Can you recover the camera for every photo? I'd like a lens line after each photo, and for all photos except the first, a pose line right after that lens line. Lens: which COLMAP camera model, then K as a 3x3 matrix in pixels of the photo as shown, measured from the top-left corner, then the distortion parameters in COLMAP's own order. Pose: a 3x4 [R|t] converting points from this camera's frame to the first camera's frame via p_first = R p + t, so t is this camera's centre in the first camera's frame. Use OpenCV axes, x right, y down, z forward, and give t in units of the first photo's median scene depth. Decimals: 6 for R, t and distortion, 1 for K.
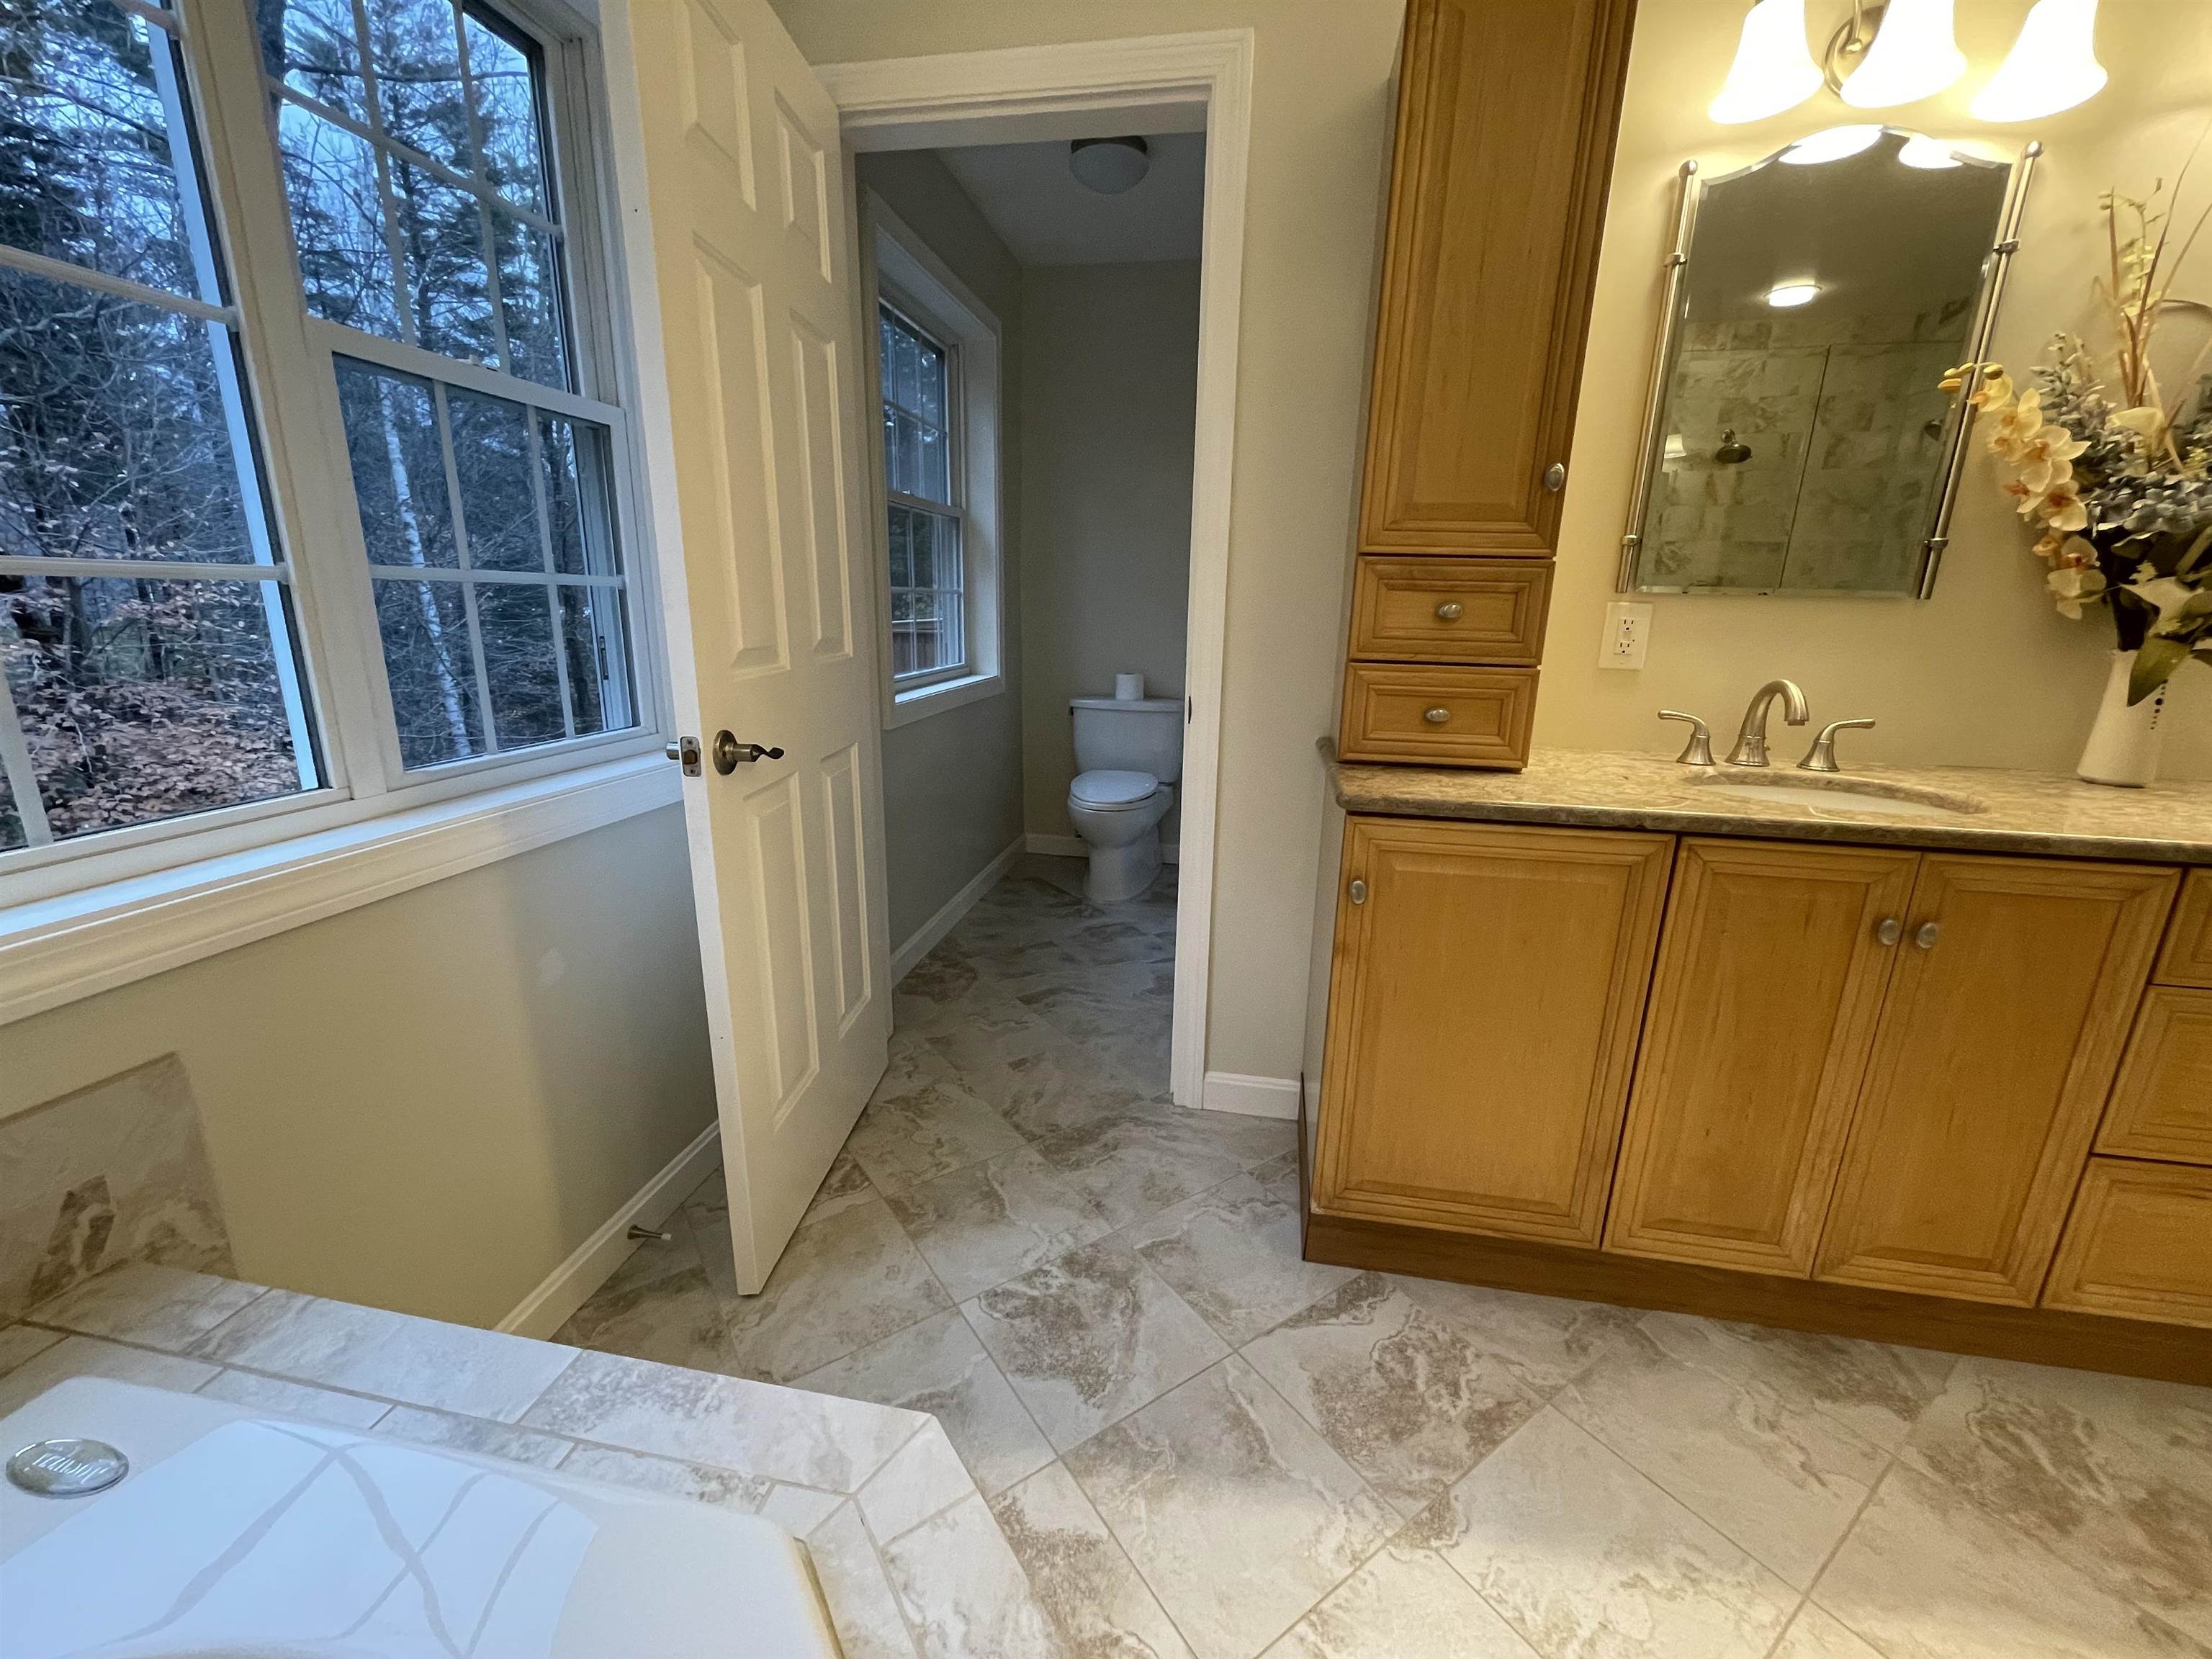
lens RADIAL K [[891.3, 0, 1106.4], [0, 891.3, 831.0], [0, 0, 1]] dist [-0.001544, -0.000069]
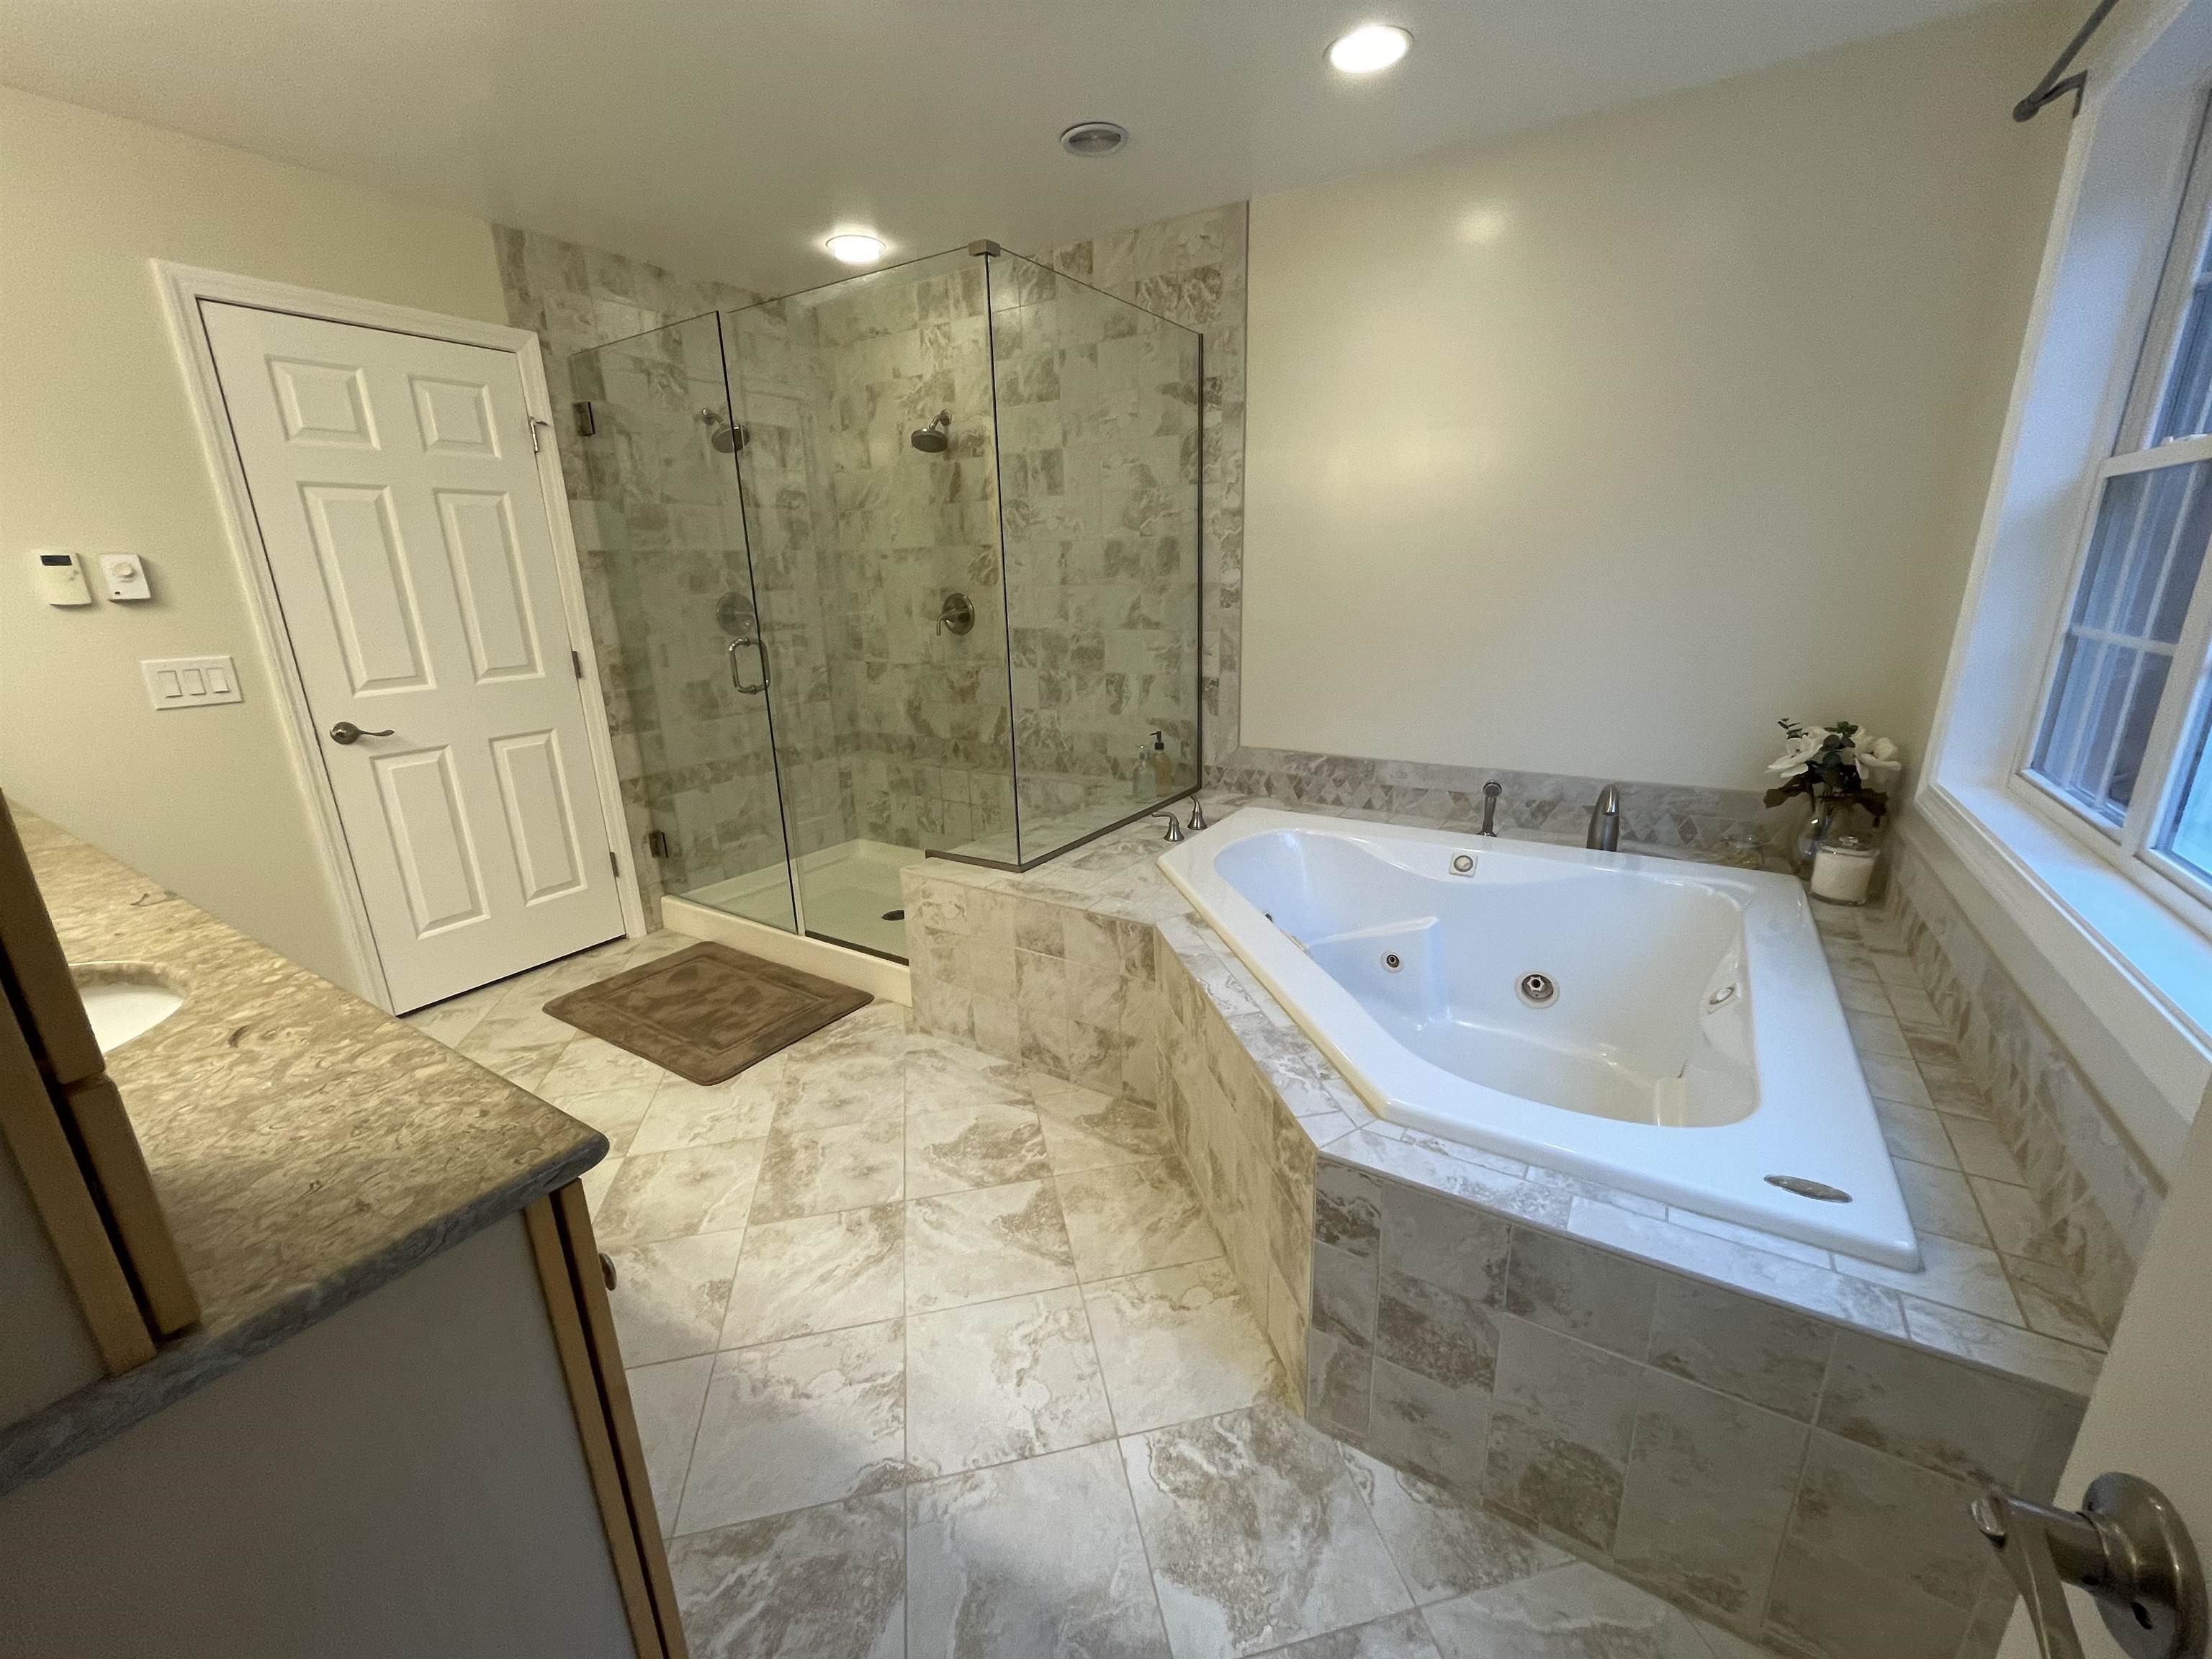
lens RADIAL K [[891.3, 0, 1104.9], [0, 891.3, 827.9], [0, 0, 1]] dist [-0.001544, -0.000069]
pose [[-0.924734, -0.101938, 0.366709, -0.241749], [0.104229, 0.858815, 0.501570, -0.519393], [-0.366064, 0.502041, -0.783551, 1.392039]]
